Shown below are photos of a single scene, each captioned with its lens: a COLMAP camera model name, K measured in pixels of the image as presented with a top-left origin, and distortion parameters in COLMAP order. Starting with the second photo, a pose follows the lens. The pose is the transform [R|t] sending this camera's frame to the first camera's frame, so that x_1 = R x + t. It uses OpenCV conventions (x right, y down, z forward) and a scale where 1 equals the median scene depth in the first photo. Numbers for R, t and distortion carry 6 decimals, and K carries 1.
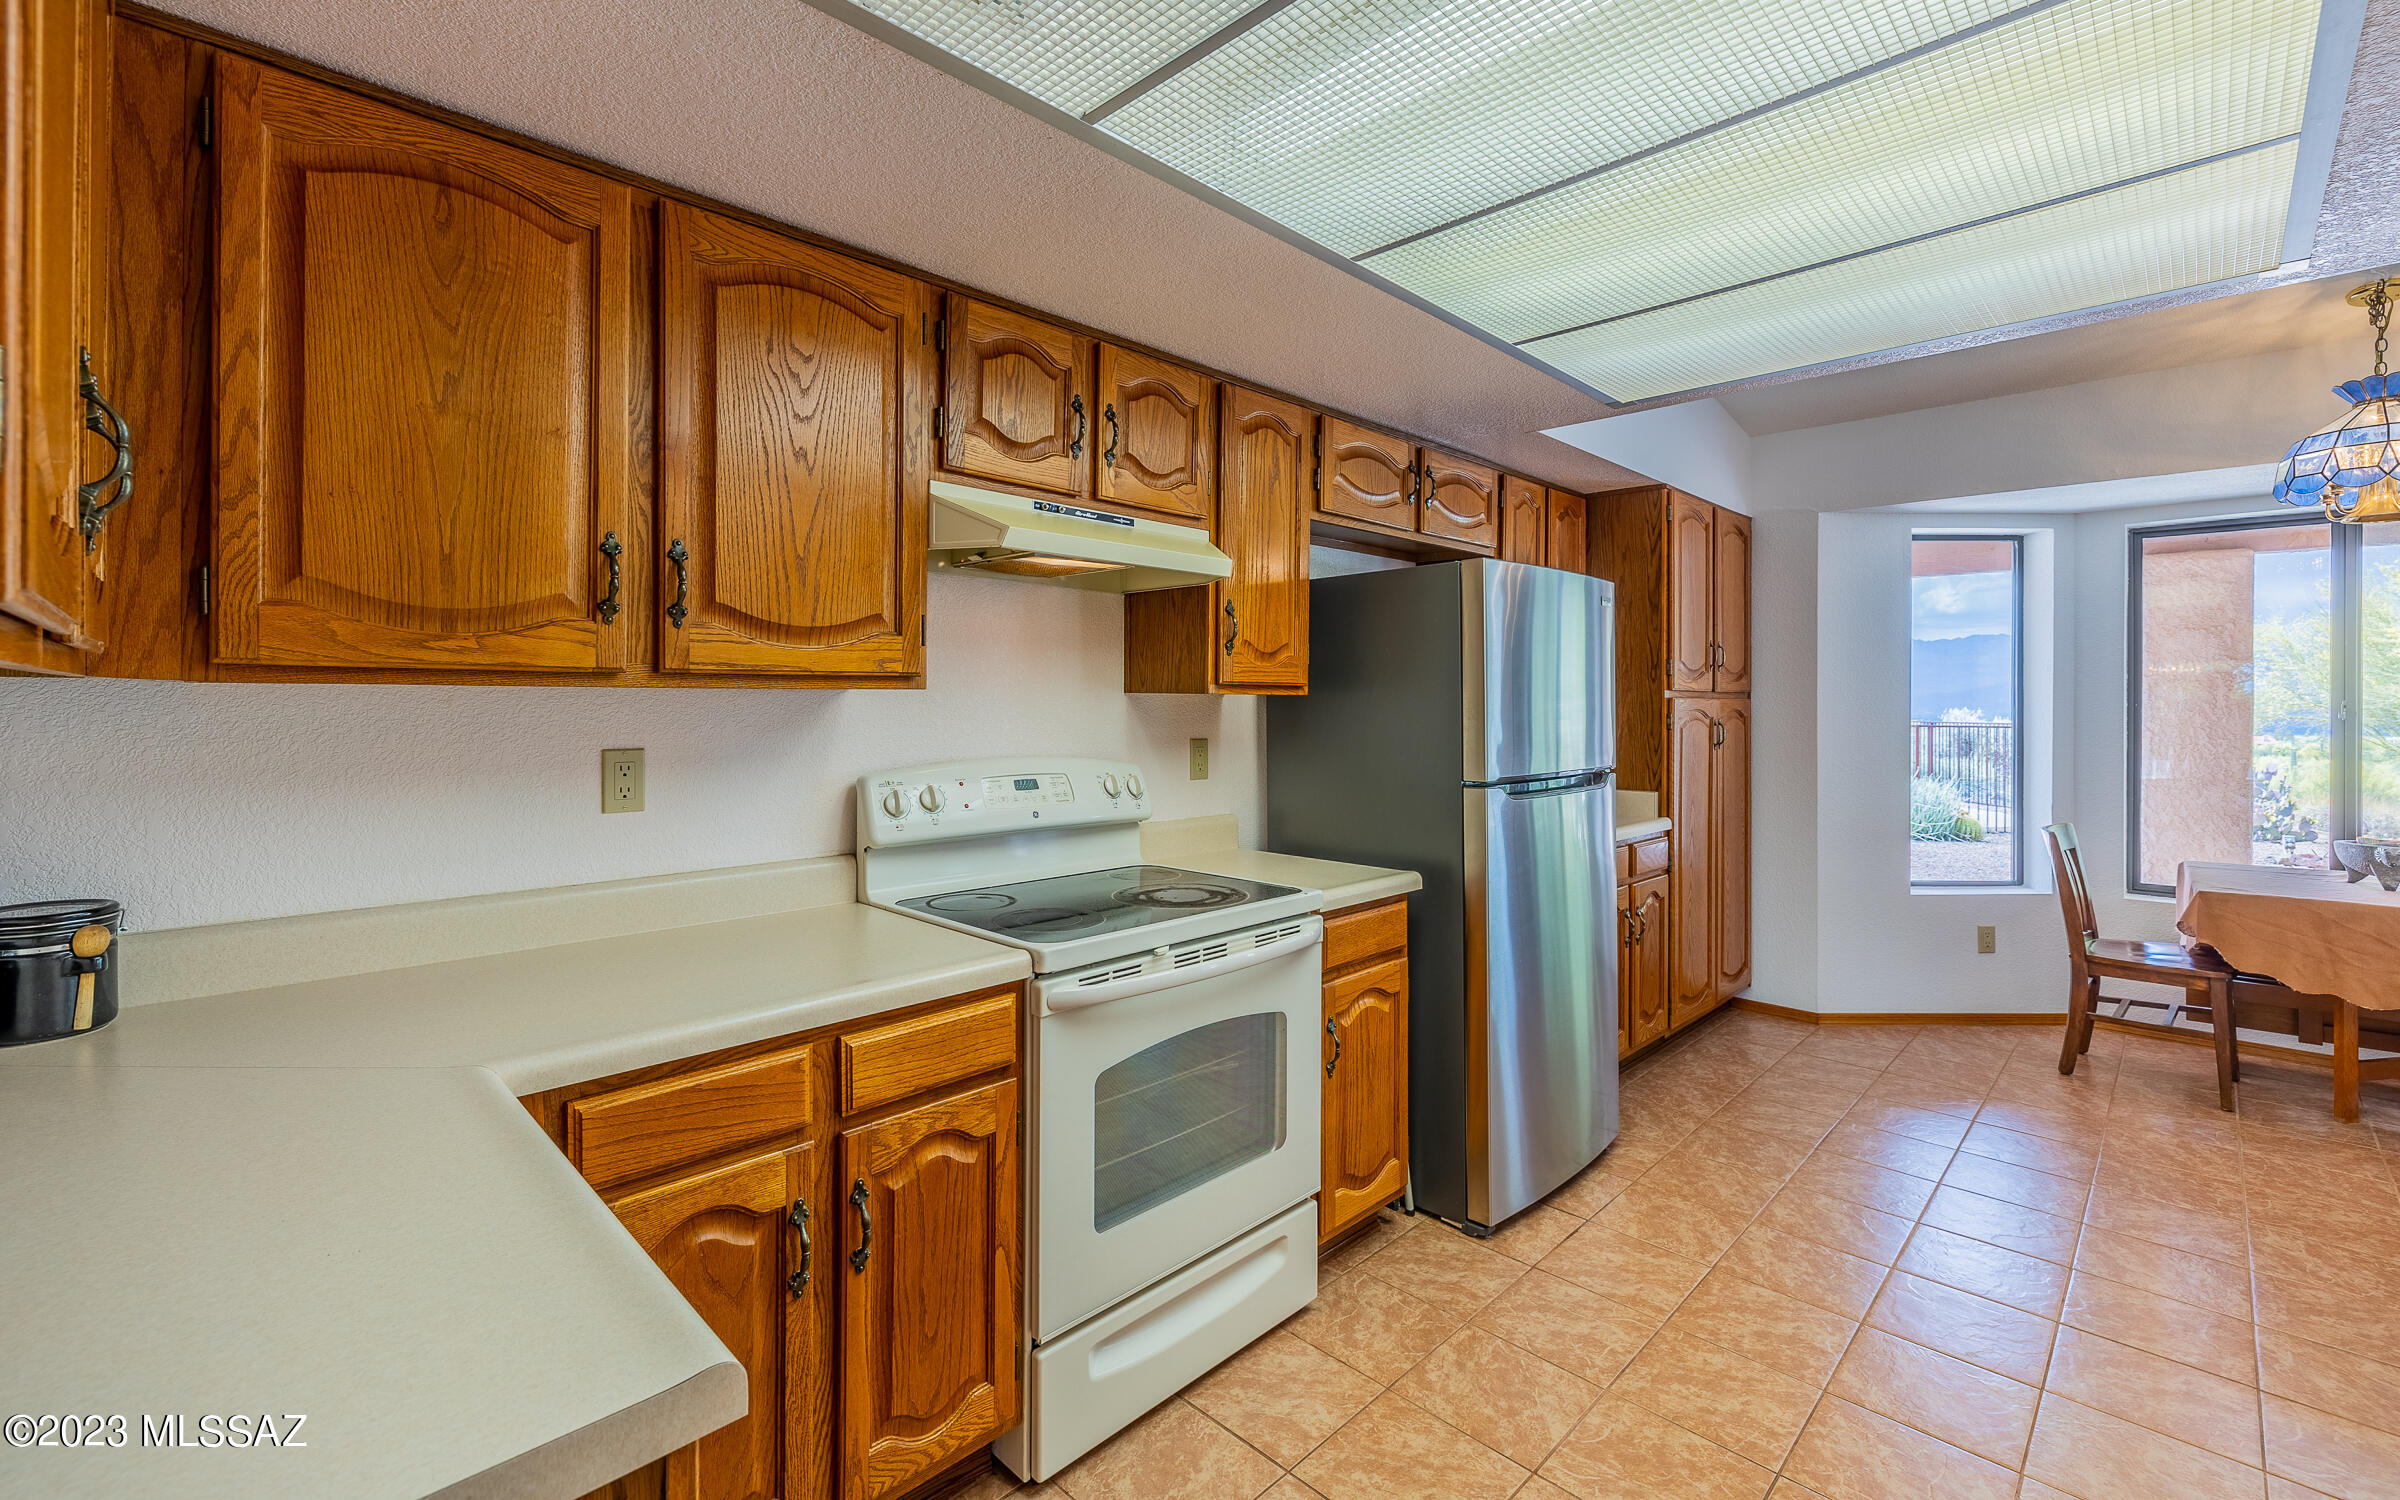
lens RADIAL K [[1019.1, 0, 1197.1], [0, 1019.1, 724.1], [0, 0, 1]] dist [-0.000097, -0.000339]
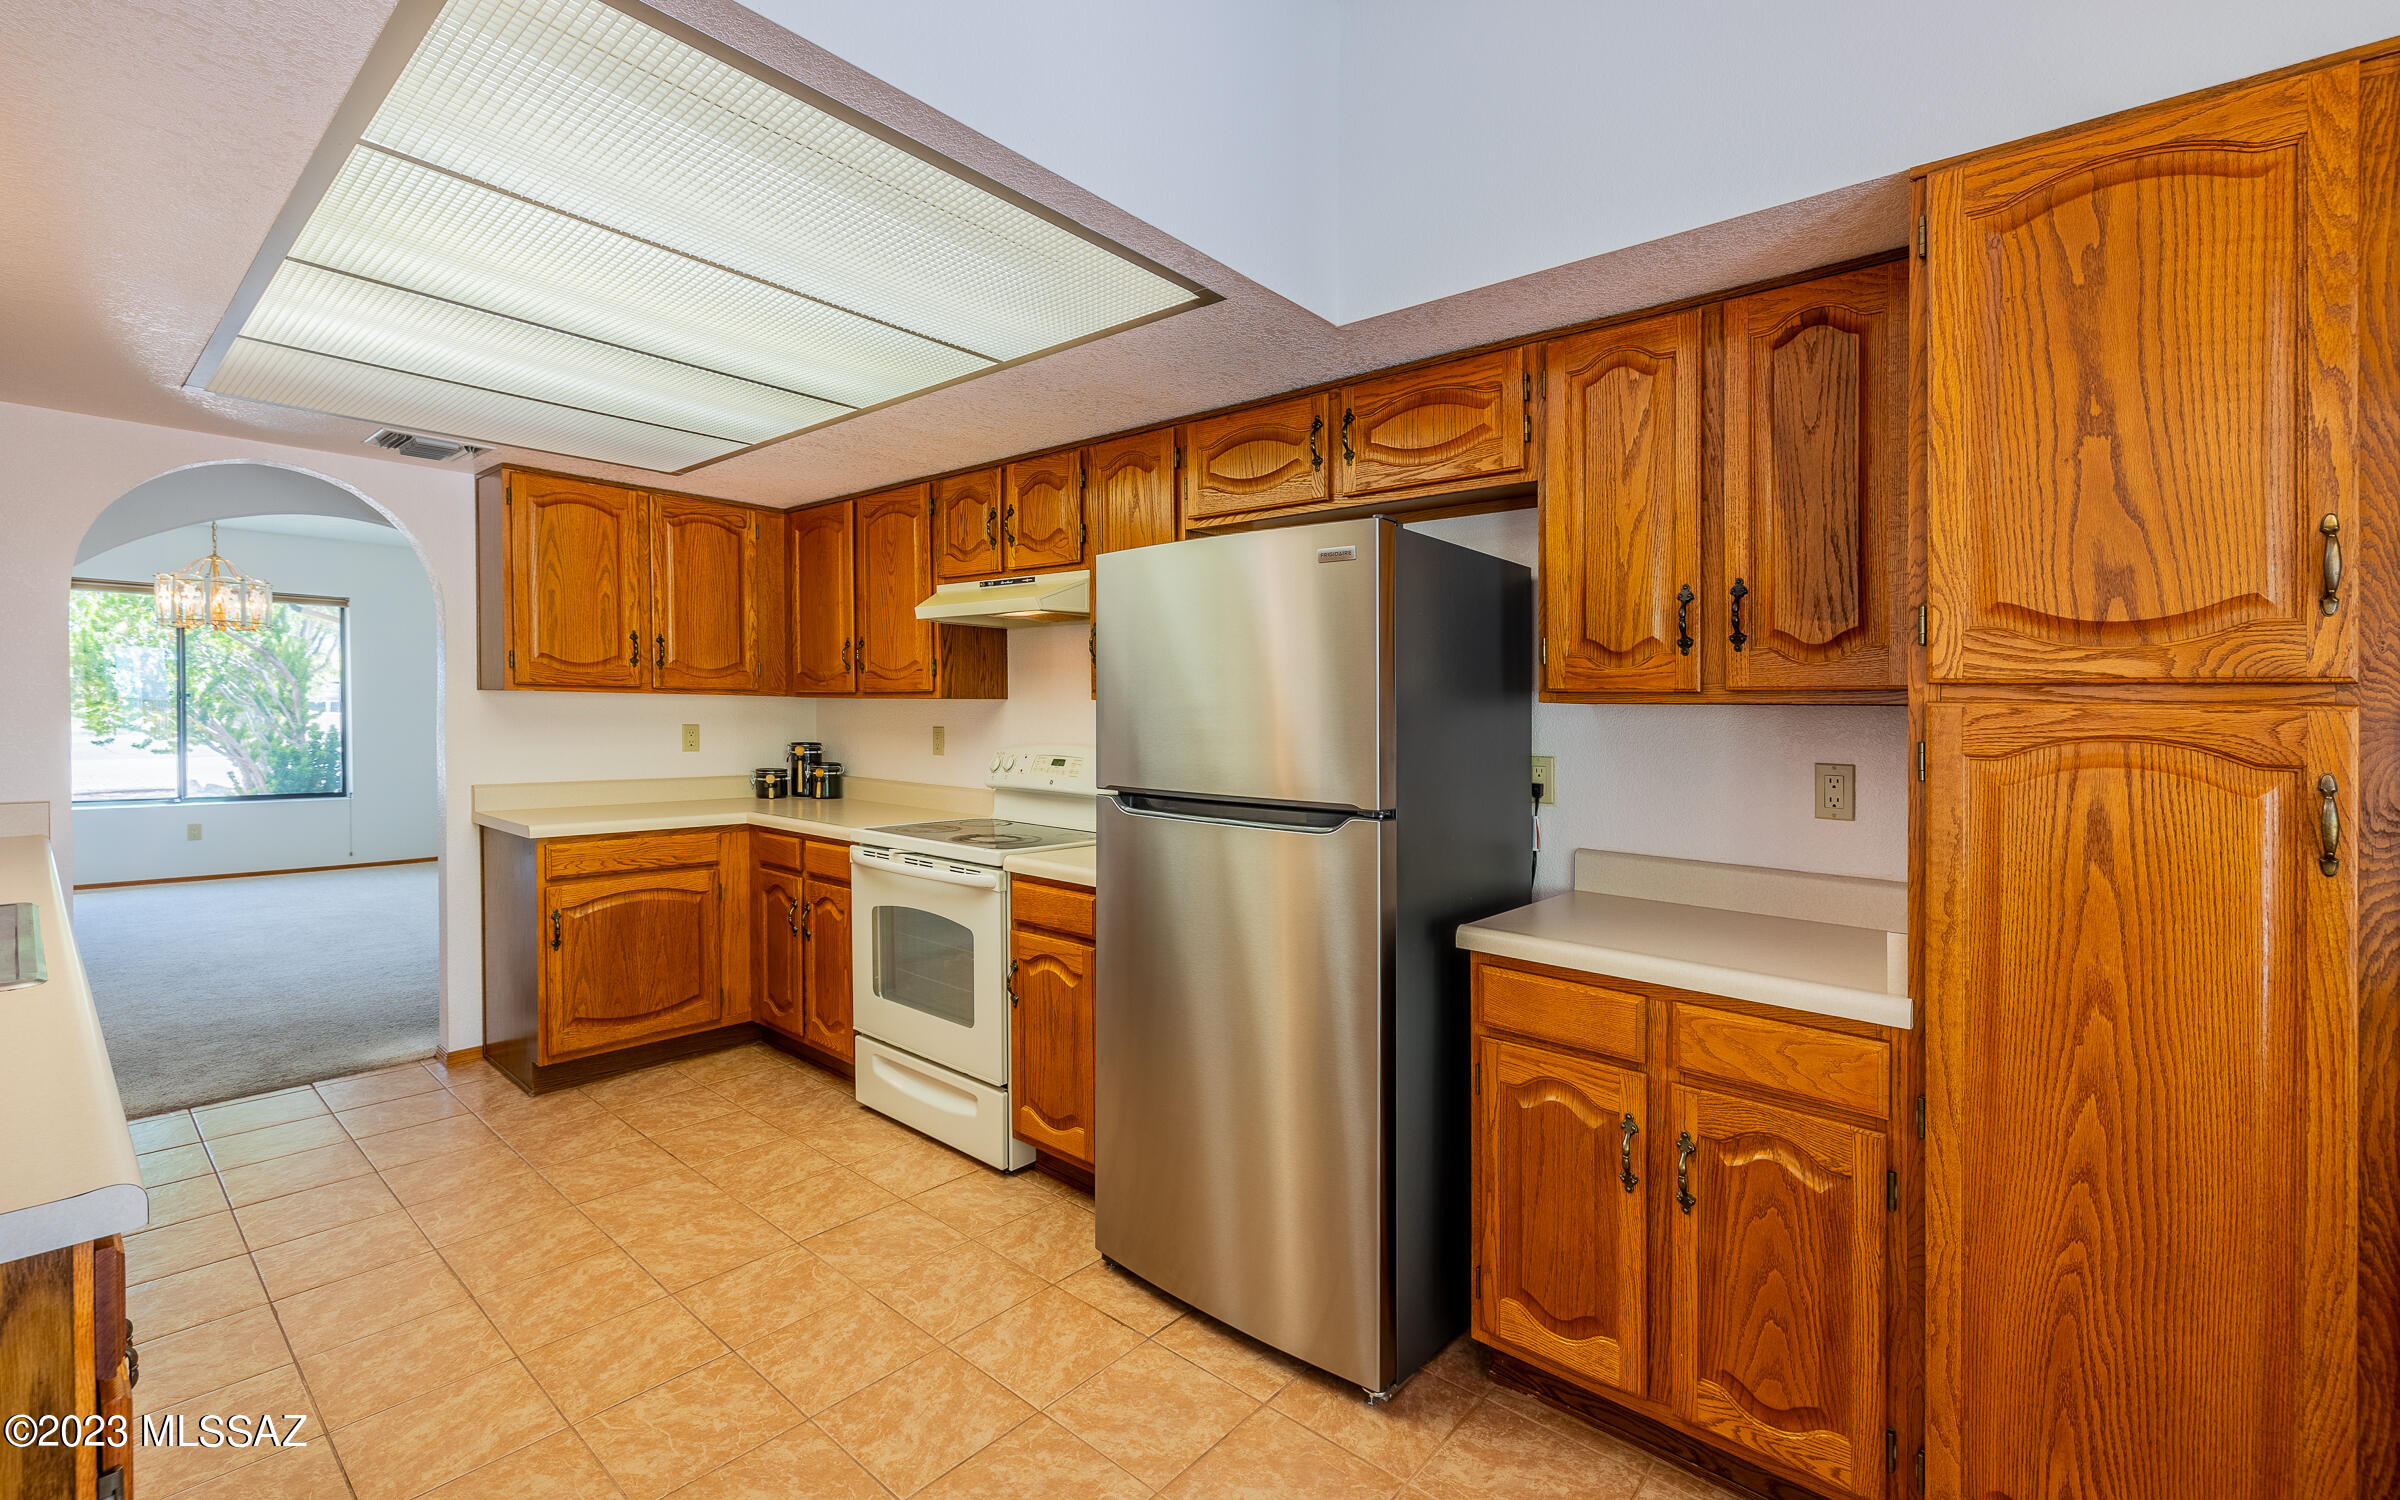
lens RADIAL K [[1037.6, 0, 1195.4], [0, 1037.6, 775.2], [0, 0, 1]] dist [0.000520, -0.000229]
pose [[0.065168, 0.061939, -0.995950, 0.905103], [-0.040156, 0.997426, 0.059403, -0.013342], [0.997066, 0.036122, 0.067488, 0.732202]]
